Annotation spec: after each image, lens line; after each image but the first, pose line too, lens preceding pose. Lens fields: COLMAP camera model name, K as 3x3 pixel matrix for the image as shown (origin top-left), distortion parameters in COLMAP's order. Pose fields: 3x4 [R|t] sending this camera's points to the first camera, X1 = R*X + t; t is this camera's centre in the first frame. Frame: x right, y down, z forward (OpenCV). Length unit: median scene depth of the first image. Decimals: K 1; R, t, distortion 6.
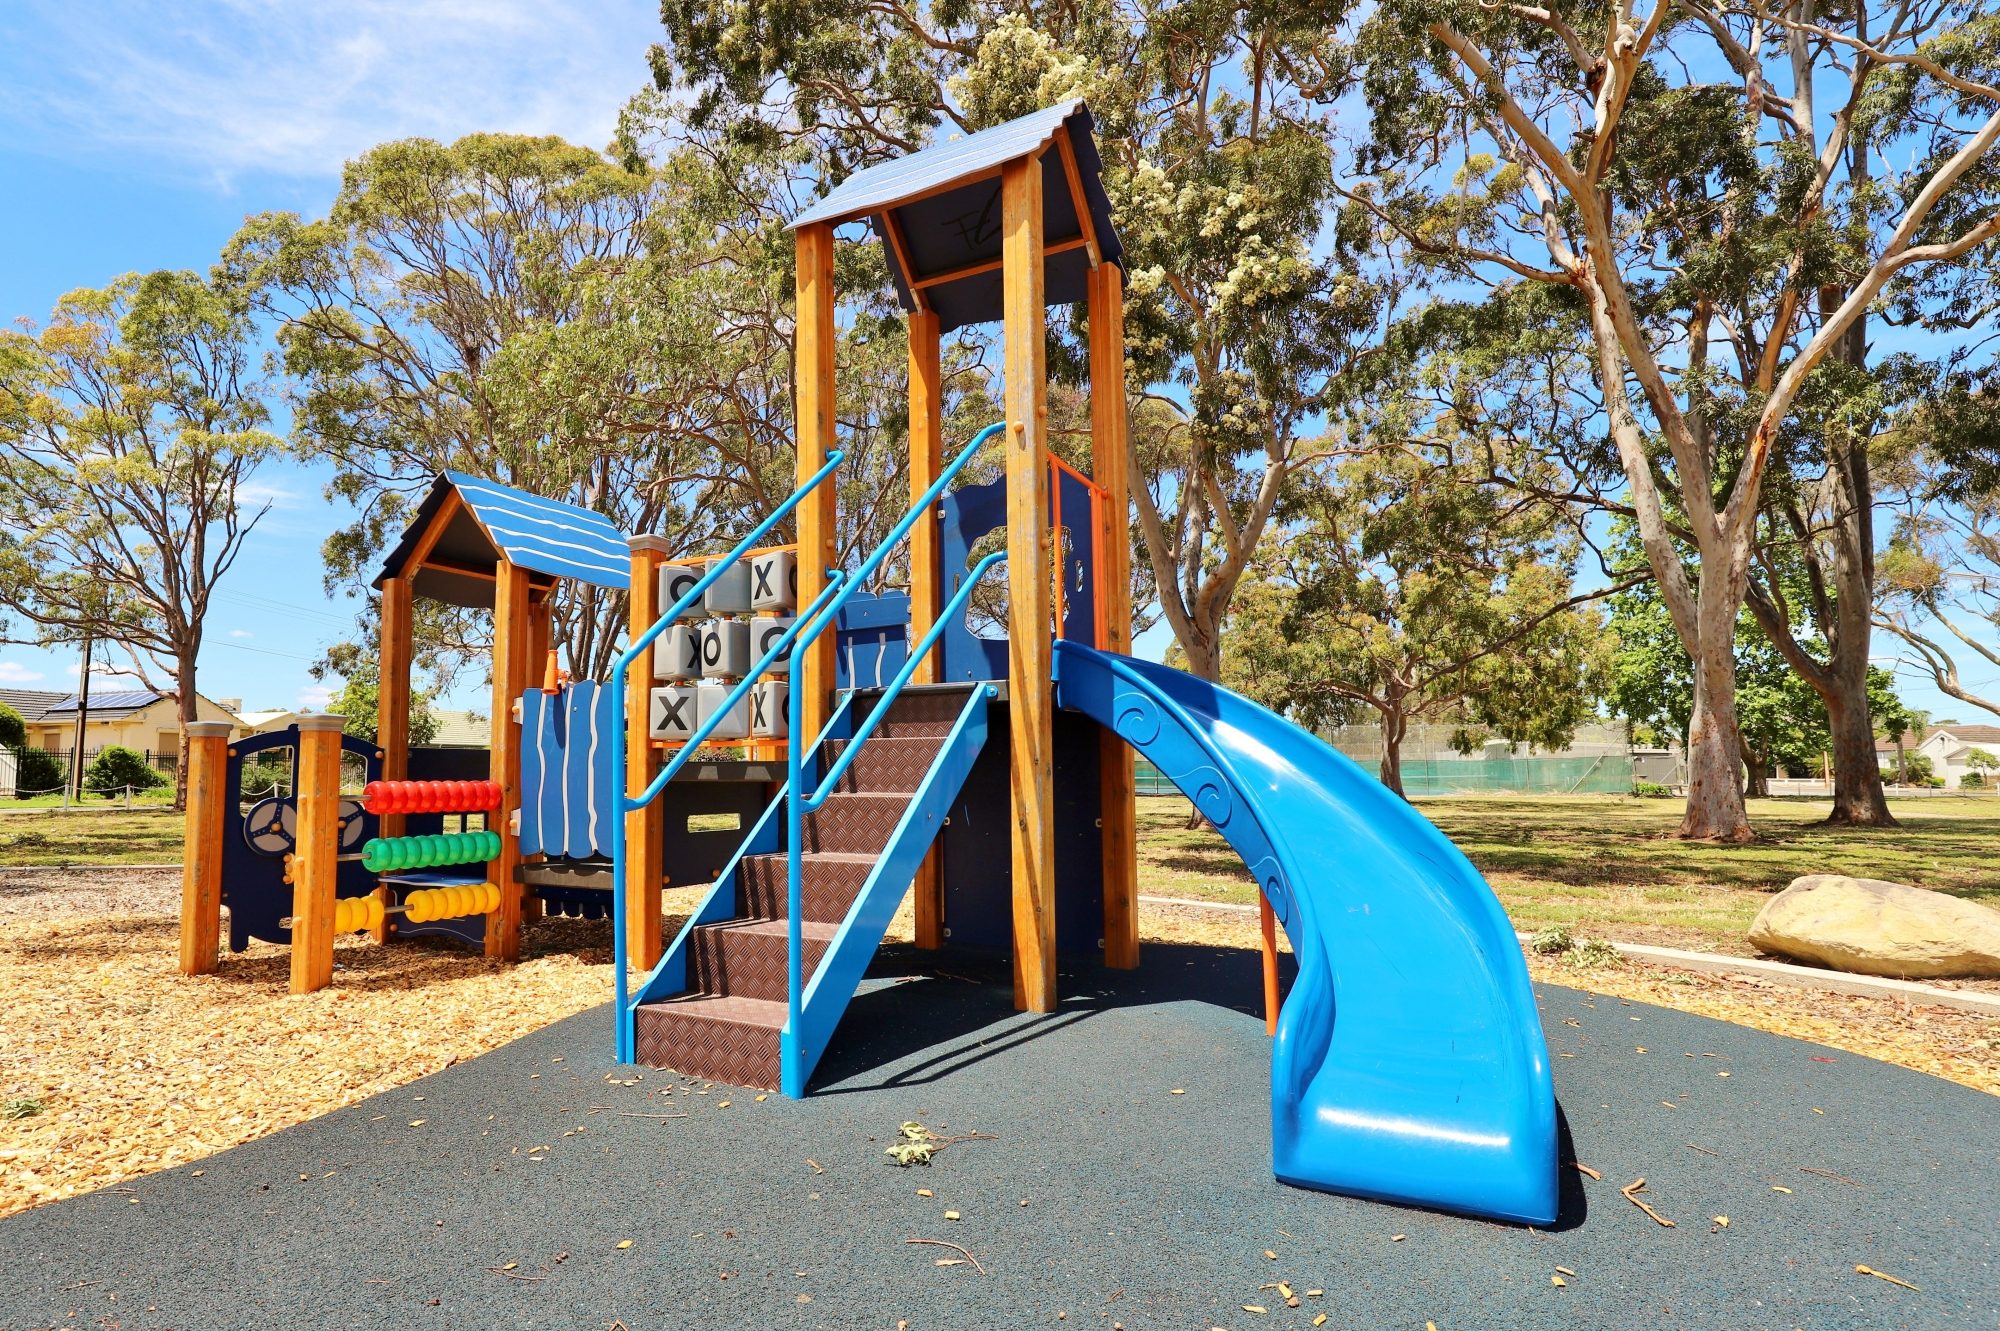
lens RADIAL K [[1020.0, 0, 908.3], [0, 1020.0, 699.5], [0, 0, 1]] dist [-0.036985, 0.010003]
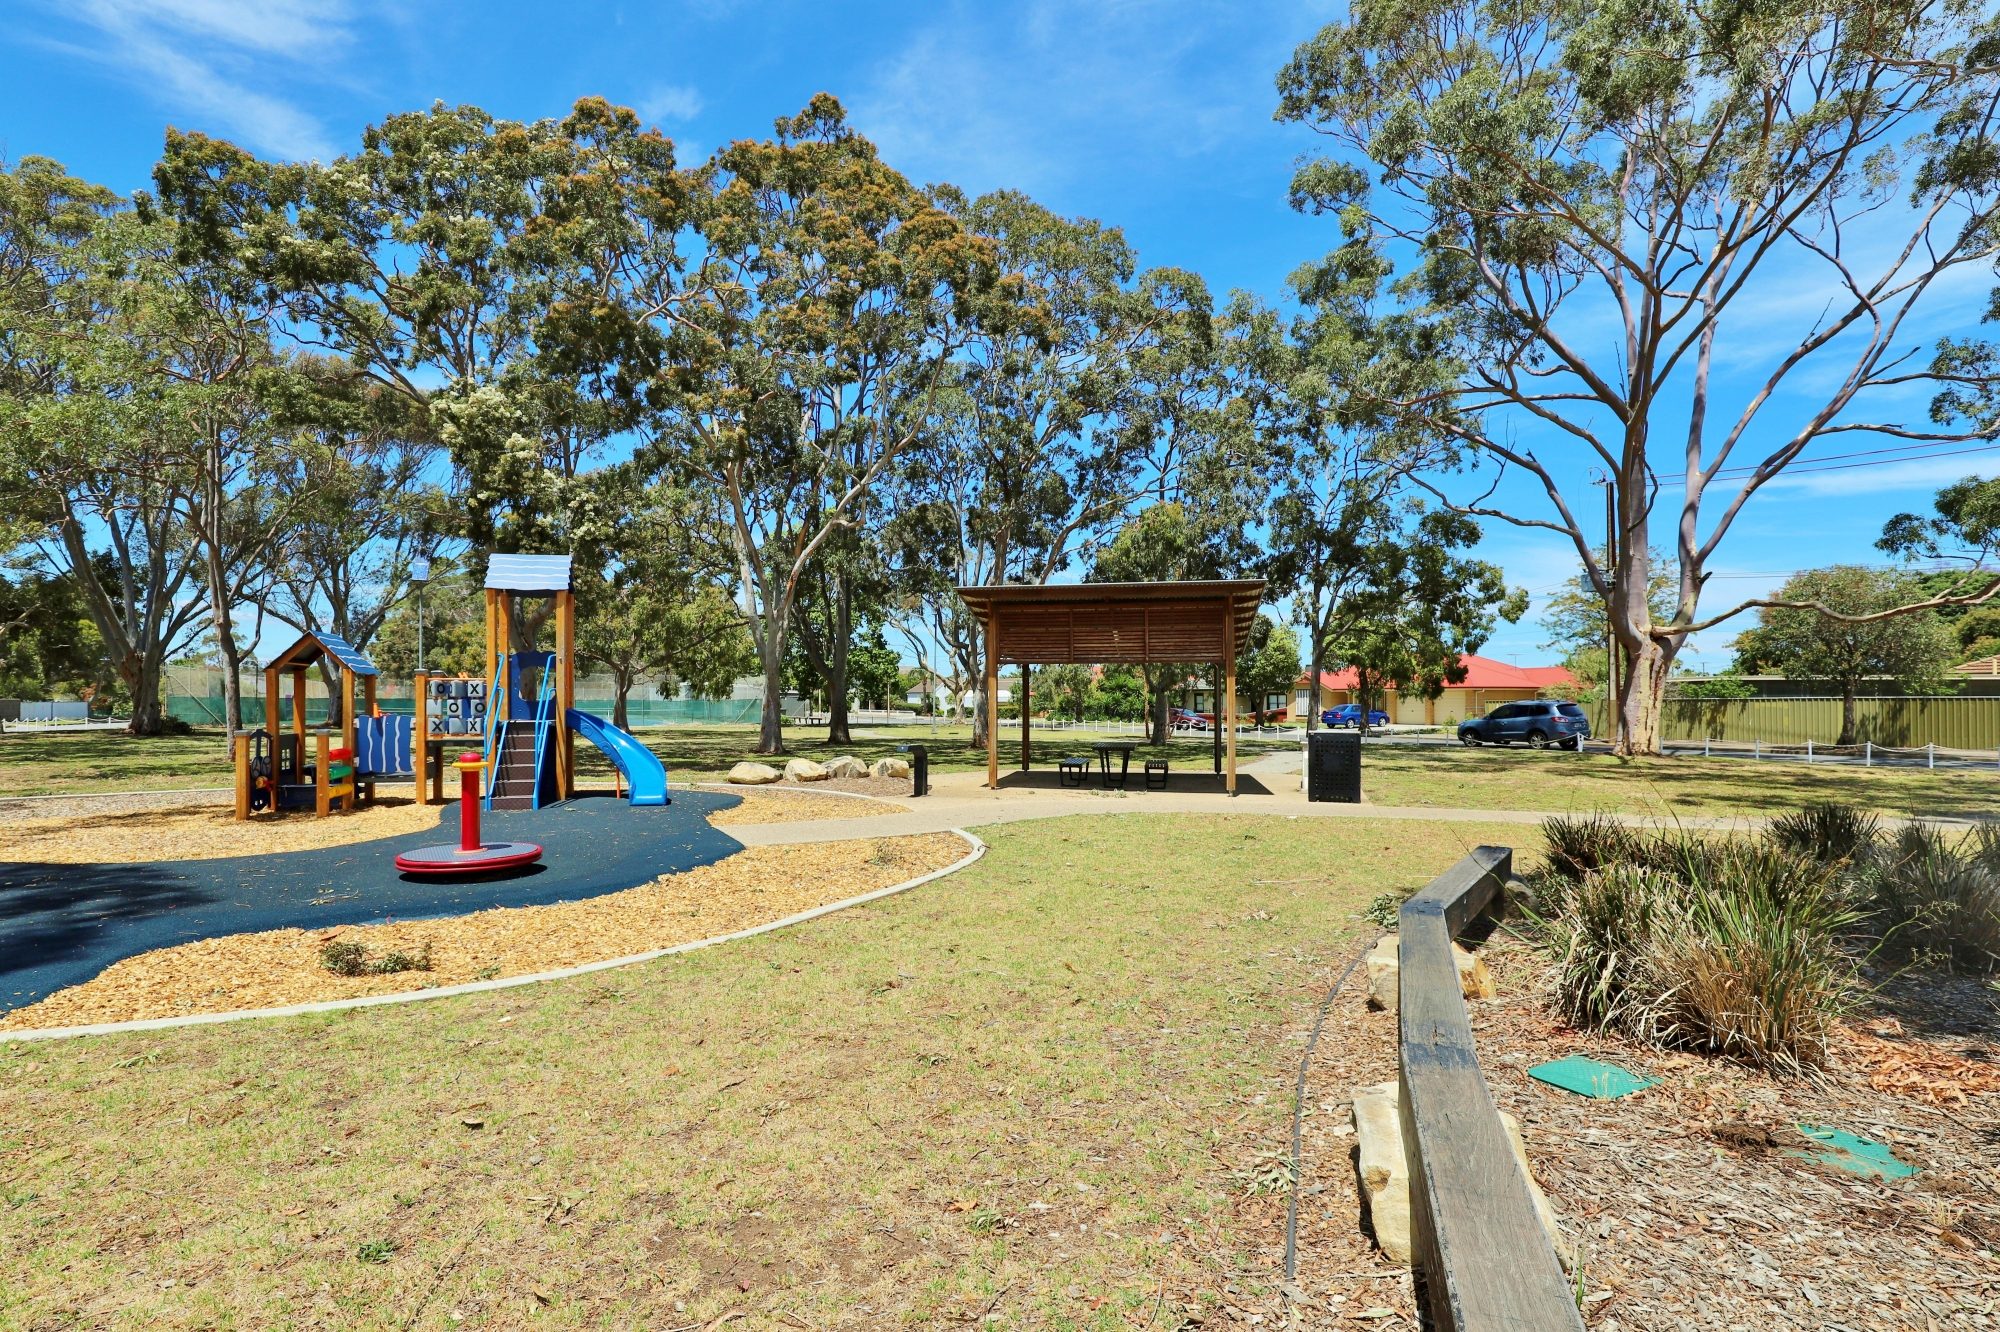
lens RADIAL K [[984.9, 0, 951.9], [0, 984.9, 702.5], [0, 0, 1]] dist [-0.039463, 0.008984]
pose [[0.711428, 0.001437, 0.702758, -0.253726], [-0.055195, 0.997023, 0.053837, -0.065183], [-0.700588, -0.077090, 0.709389, -0.480026]]
